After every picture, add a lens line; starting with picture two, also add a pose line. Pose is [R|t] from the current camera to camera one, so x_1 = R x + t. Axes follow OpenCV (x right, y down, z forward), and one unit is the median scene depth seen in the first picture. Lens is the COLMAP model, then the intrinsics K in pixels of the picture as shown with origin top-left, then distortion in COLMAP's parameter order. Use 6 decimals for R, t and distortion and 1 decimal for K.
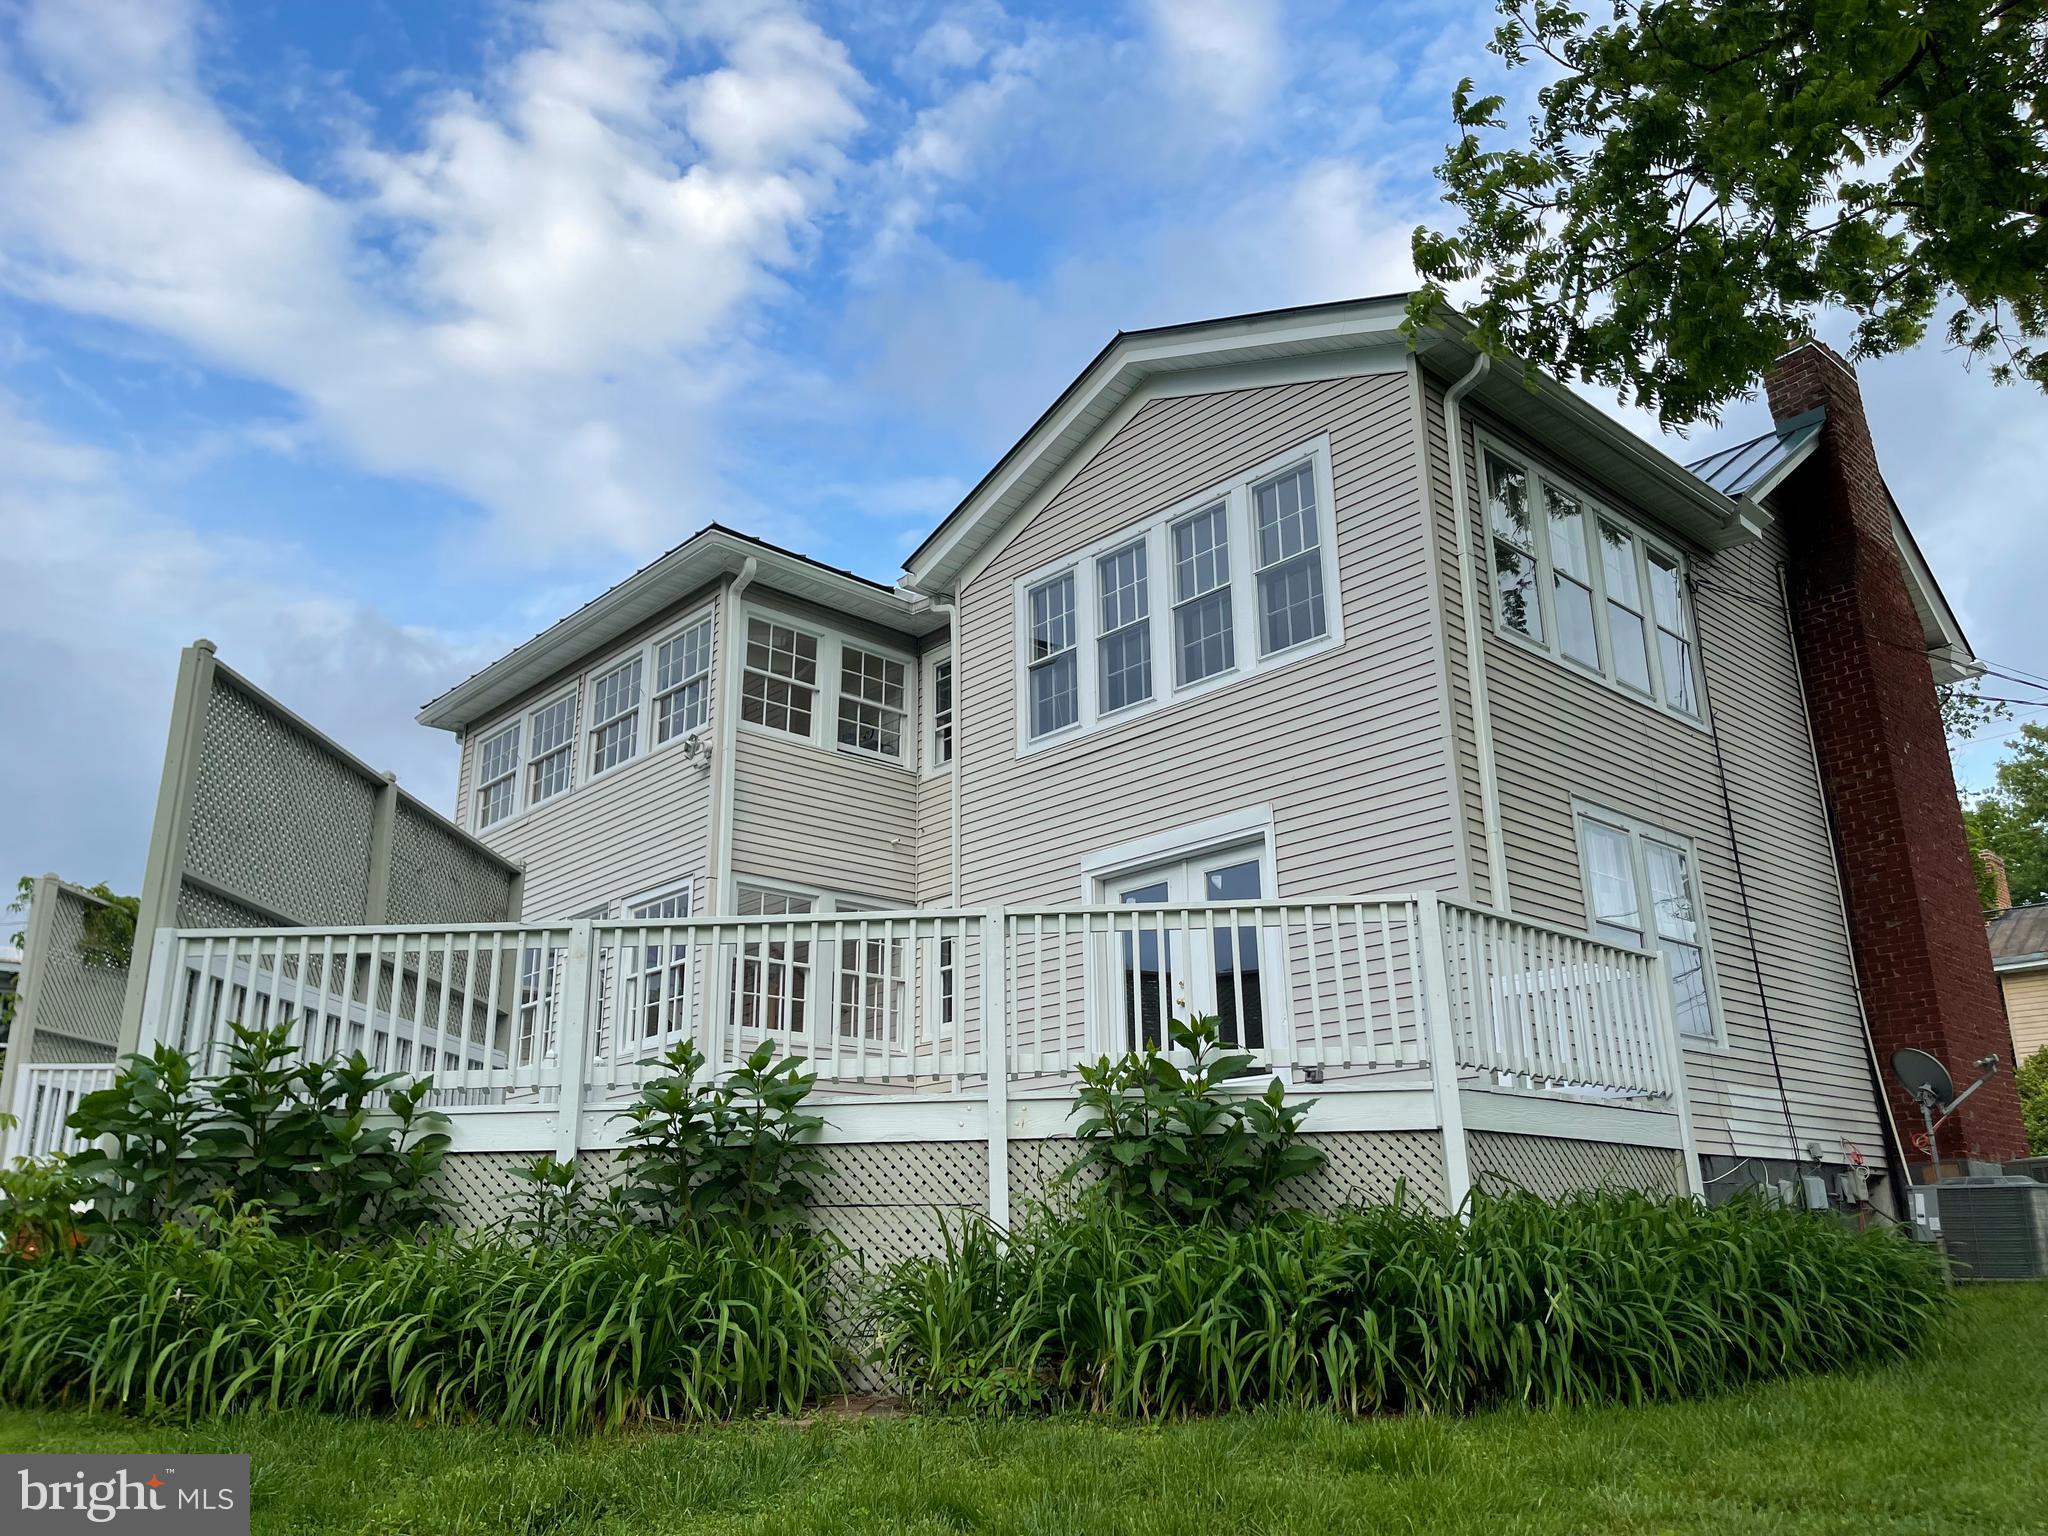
lens RADIAL K [[1562.4, 0, 1044.5], [0, 1562.4, 767.5], [0, 0, 1]] dist [0.072121, -0.085697]
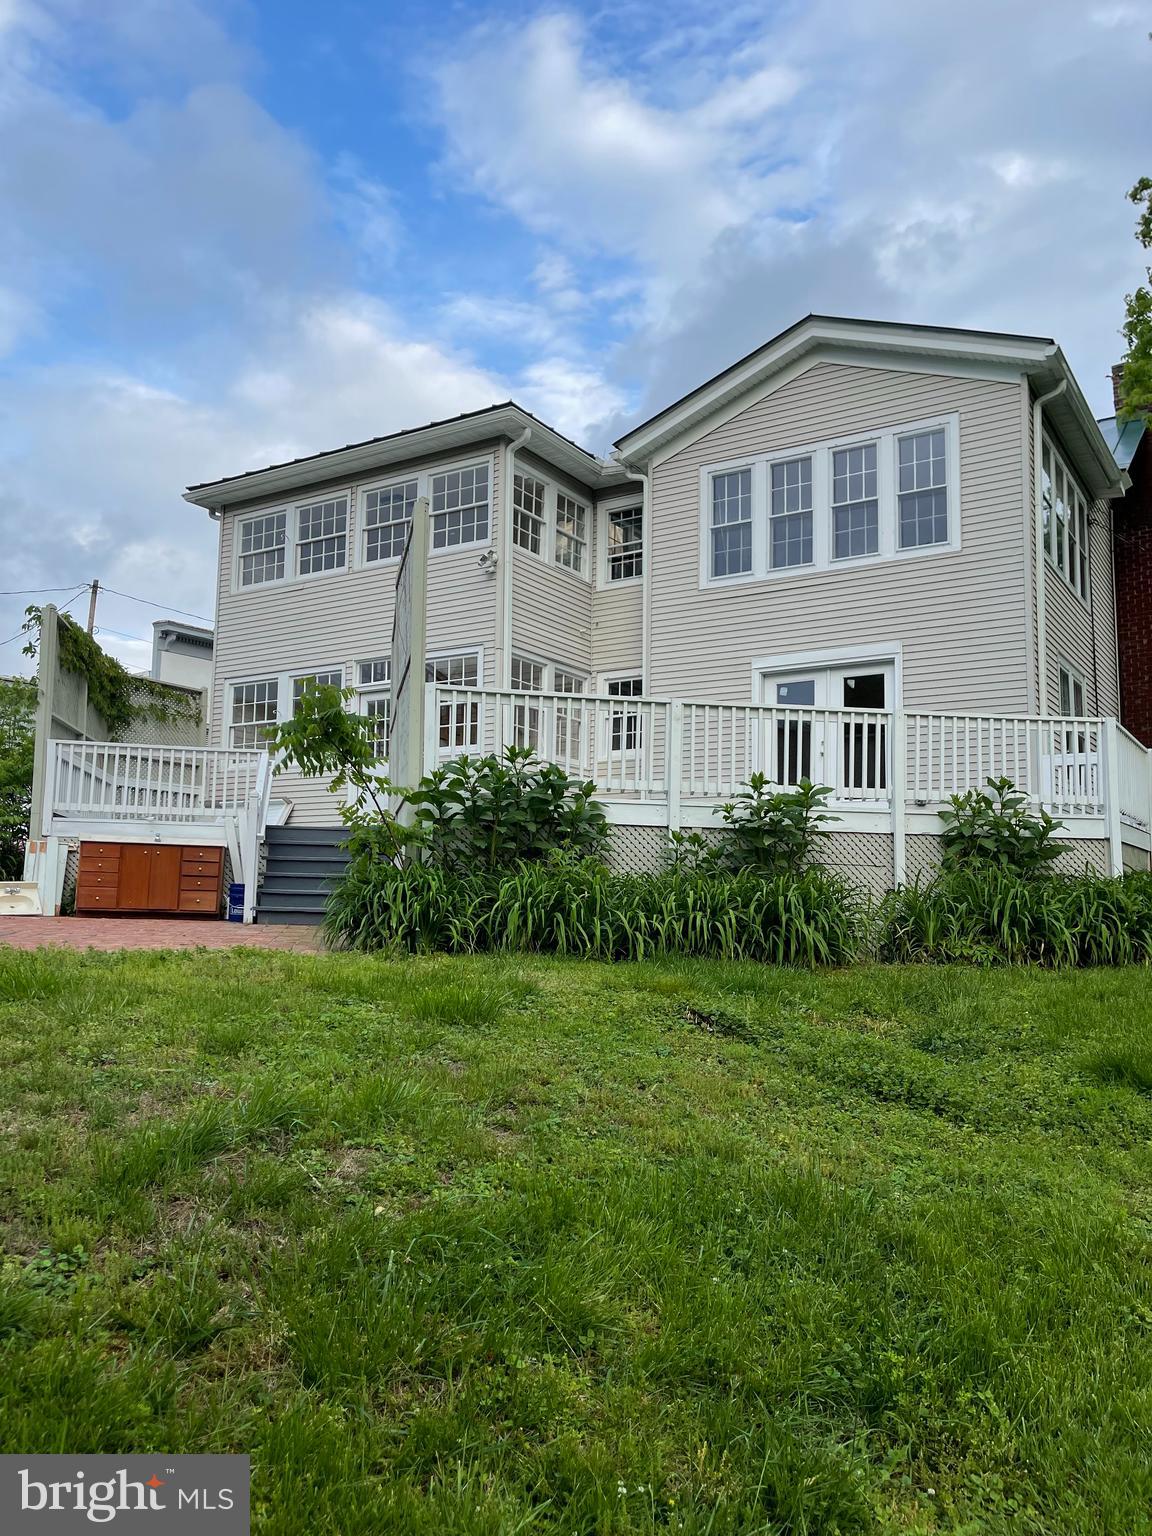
lens RADIAL K [[1171.8, 0, 598.2], [0, 1171.8, 782.2], [0, 0, 1]] dist [0.072121, -0.085697]
pose [[0.966258, 0.057152, 0.251154, -0.469350], [-0.106417, 0.976541, 0.187197, -0.030660], [-0.234564, -0.207607, 0.949673, -0.152845]]
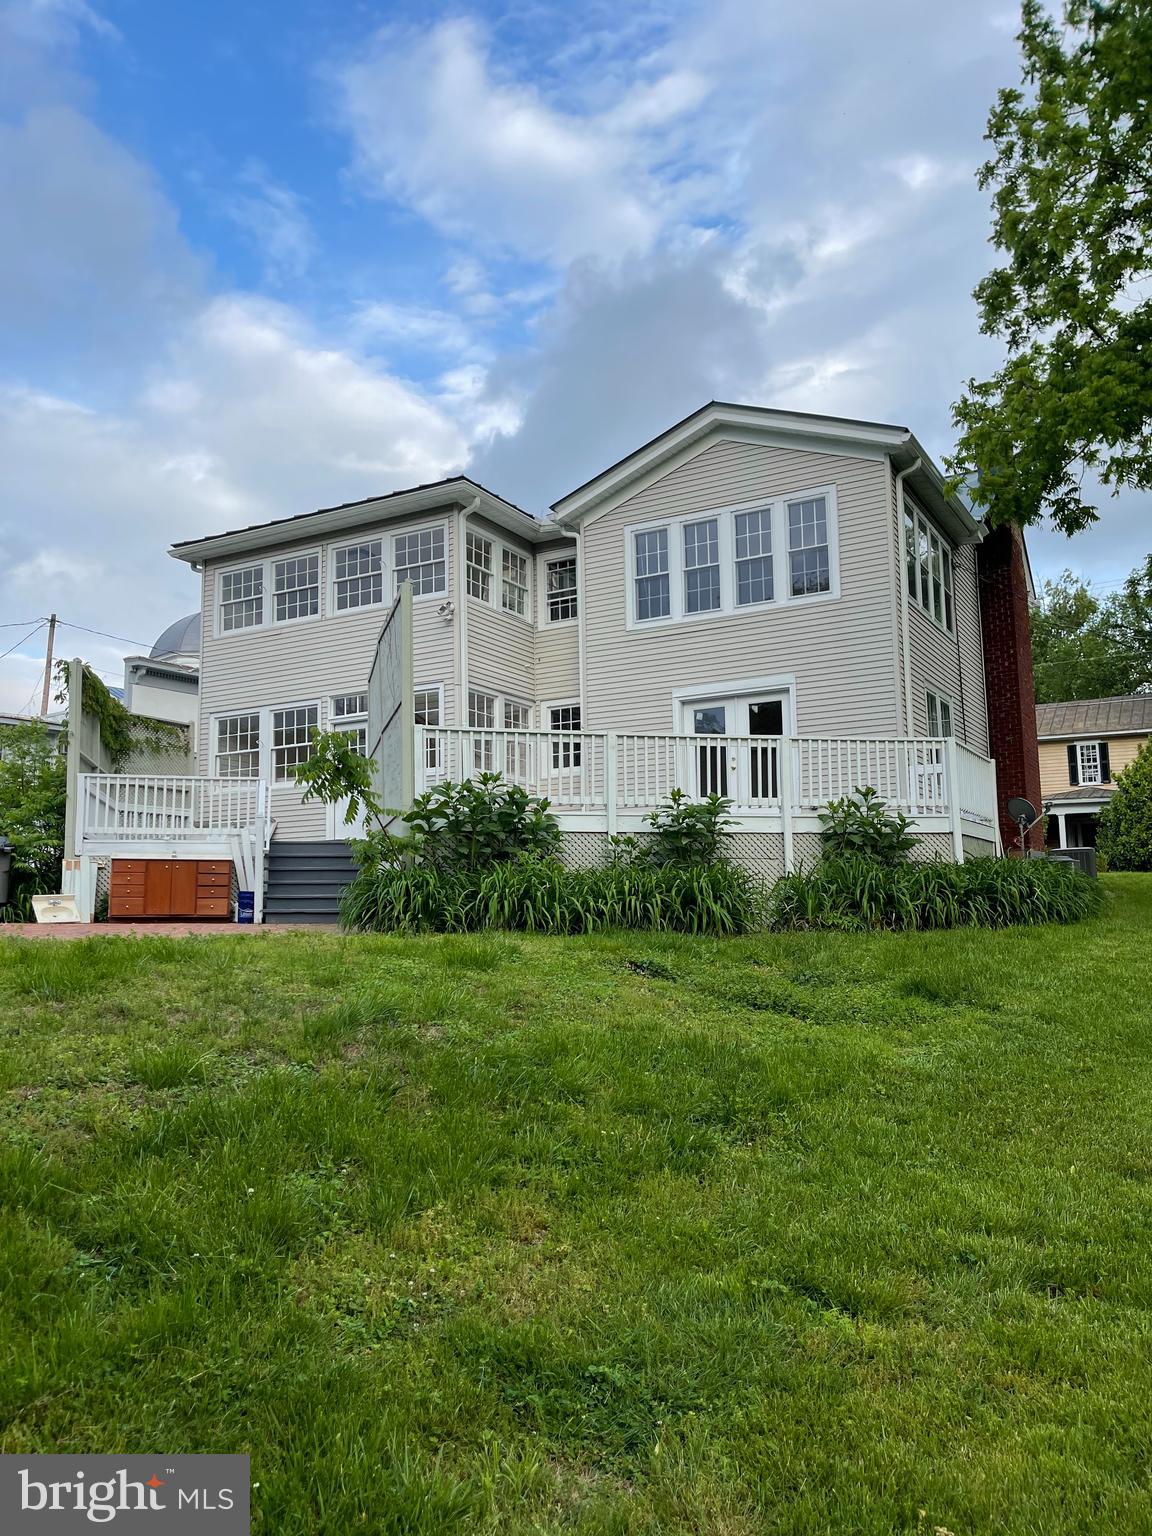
lens RADIAL K [[1171.8, 0, 591.6], [0, 1171.8, 774.9], [0, 0, 1]] dist [0.072121, -0.085697]
pose [[0.952987, 0.036163, 0.300846, -0.547420], [-0.090529, 0.981486, 0.168789, -0.079443], [-0.289172, -0.188089, 0.938617, -0.368074]]
